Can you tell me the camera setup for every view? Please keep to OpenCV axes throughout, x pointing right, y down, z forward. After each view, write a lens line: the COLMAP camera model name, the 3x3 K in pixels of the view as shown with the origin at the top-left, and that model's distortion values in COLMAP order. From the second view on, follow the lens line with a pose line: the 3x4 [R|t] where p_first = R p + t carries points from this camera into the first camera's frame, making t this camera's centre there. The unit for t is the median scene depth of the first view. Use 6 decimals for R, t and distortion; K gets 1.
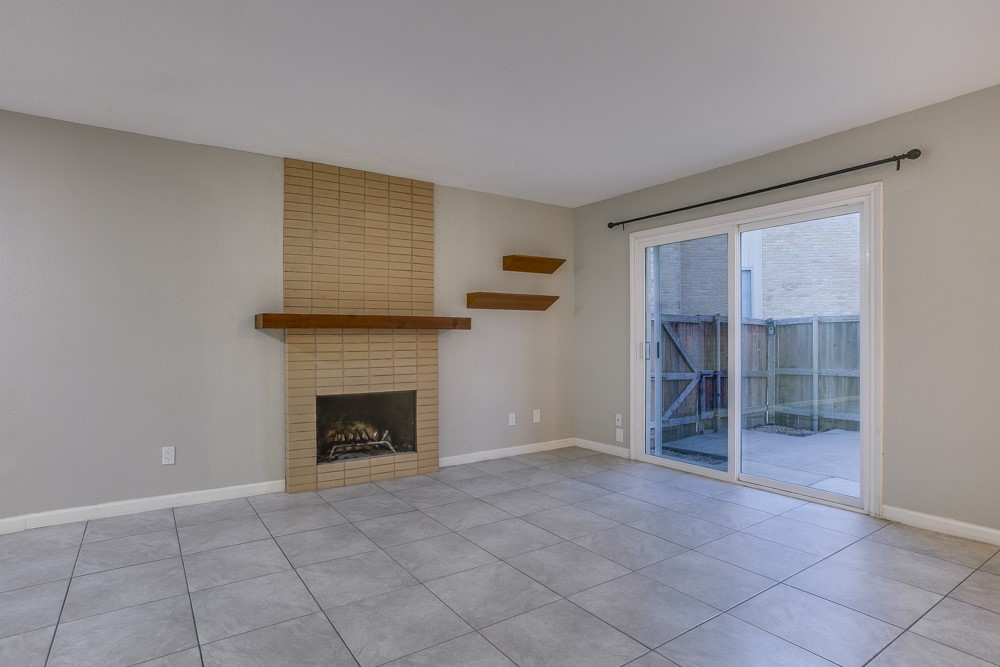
lens RADIAL K [[518.6, 0, 462.4], [0, 518.6, 339.1], [0, 0, 1]] dist [-0.044543, 0.021008]
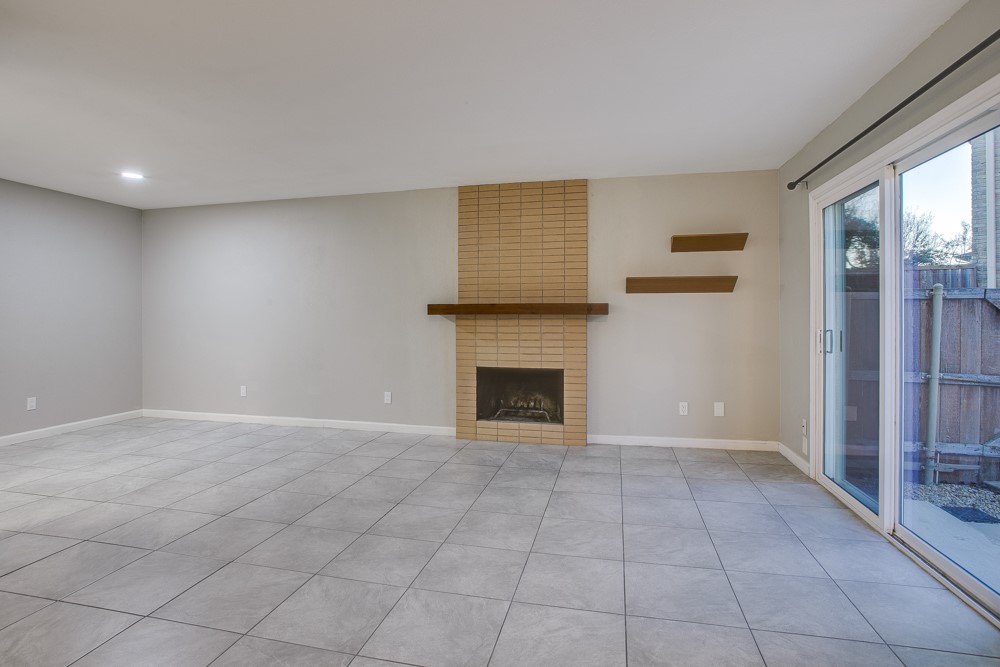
lens RADIAL K [[505.3, 0, 501.9], [0, 505.3, 317.0], [0, 0, 1]] dist [-0.045845, 0.020349]
pose [[0.708213, 0.004010, -0.705987, 0.603669], [-0.003992, 0.999991, 0.001675, -0.015350], [0.705987, 0.001632, 0.708223, 0.141400]]
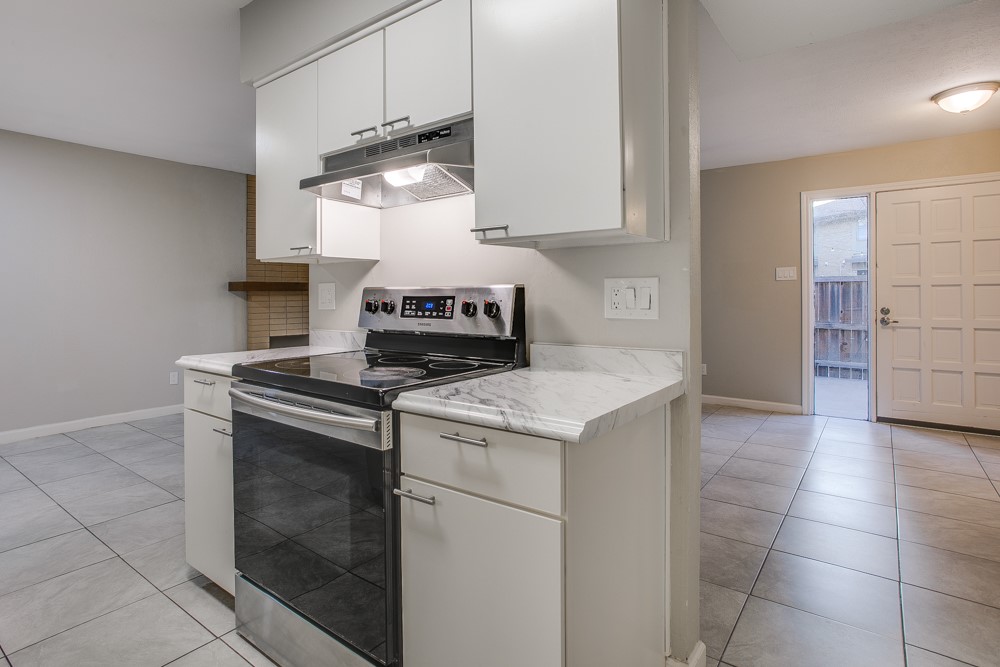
lens RADIAL K [[518.6, 0, 464.1], [0, 518.6, 296.2], [0, 0, 1]] dist [-0.044543, 0.021008]
pose [[0.949718, 0.001340, 0.313104, -0.200263], [0.000713, 0.999979, -0.006443, 0.003576], [-0.313106, 0.006343, 0.949697, -0.545115]]
